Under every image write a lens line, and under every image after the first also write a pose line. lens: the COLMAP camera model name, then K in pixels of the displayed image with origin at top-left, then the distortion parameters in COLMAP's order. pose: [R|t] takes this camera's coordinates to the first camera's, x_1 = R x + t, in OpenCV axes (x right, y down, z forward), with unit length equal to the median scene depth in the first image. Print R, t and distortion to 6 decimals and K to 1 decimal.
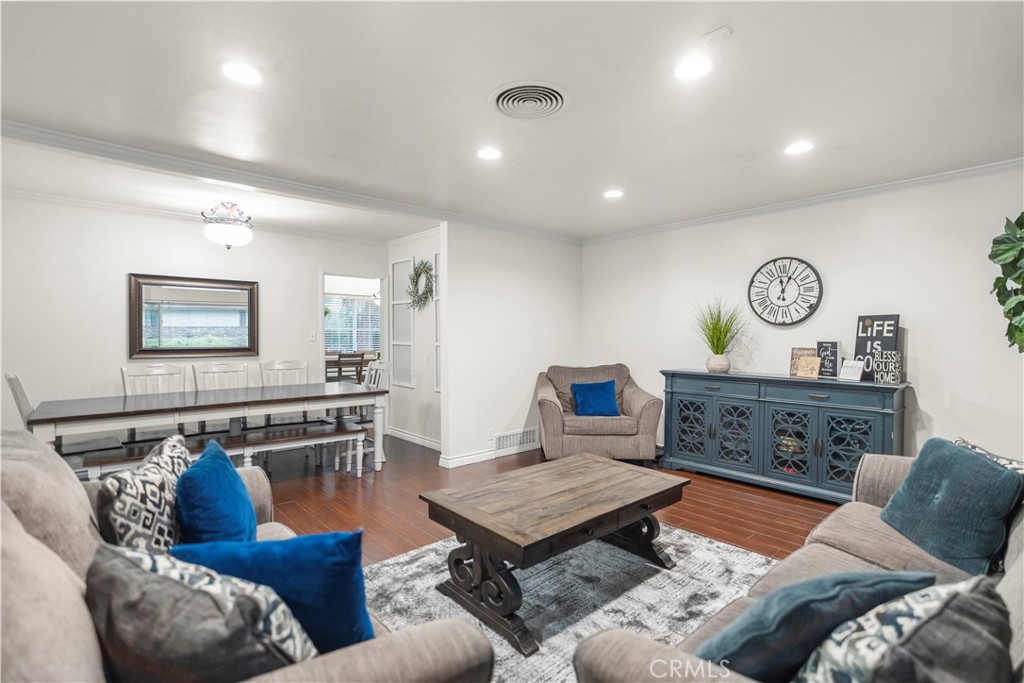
lens RADIAL K [[483.4, 0, 512.7], [0, 483.4, 341.9], [0, 0, 1]] dist [-0.004299, 0.000814]
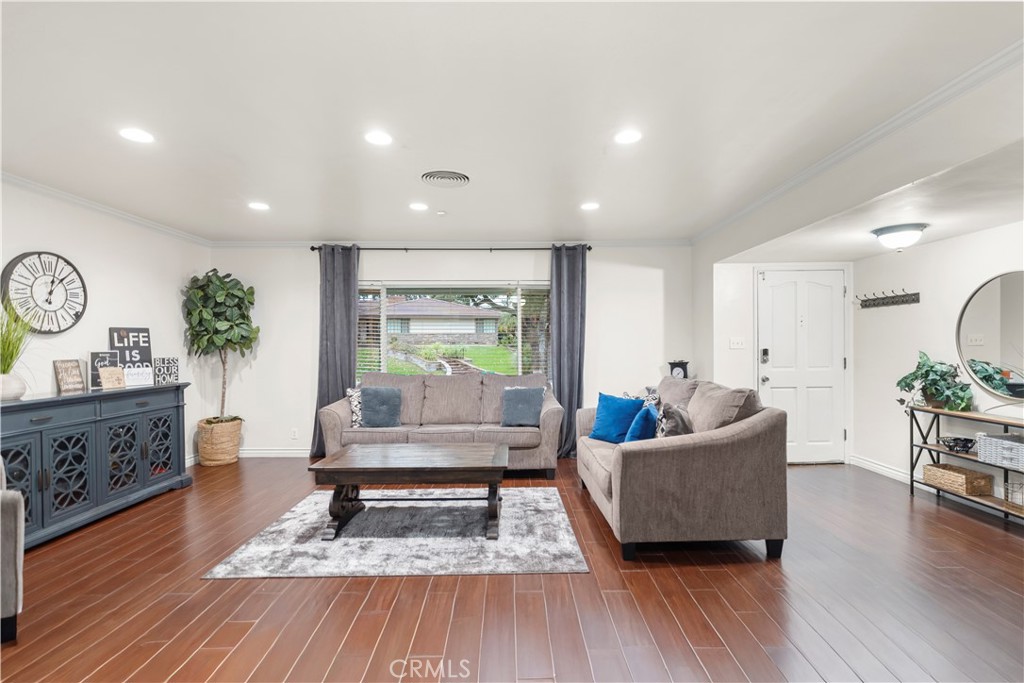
lens RADIAL K [[483.4, 0, 513.4], [0, 483.4, 343.8], [0, 0, 1]] dist [-0.004299, 0.000814]
pose [[-0.748254, 0.000686, 0.663412, -0.667652], [0.010888, 0.999877, 0.011246, -0.019406], [-0.663323, 0.015638, -0.748170, 1.224423]]
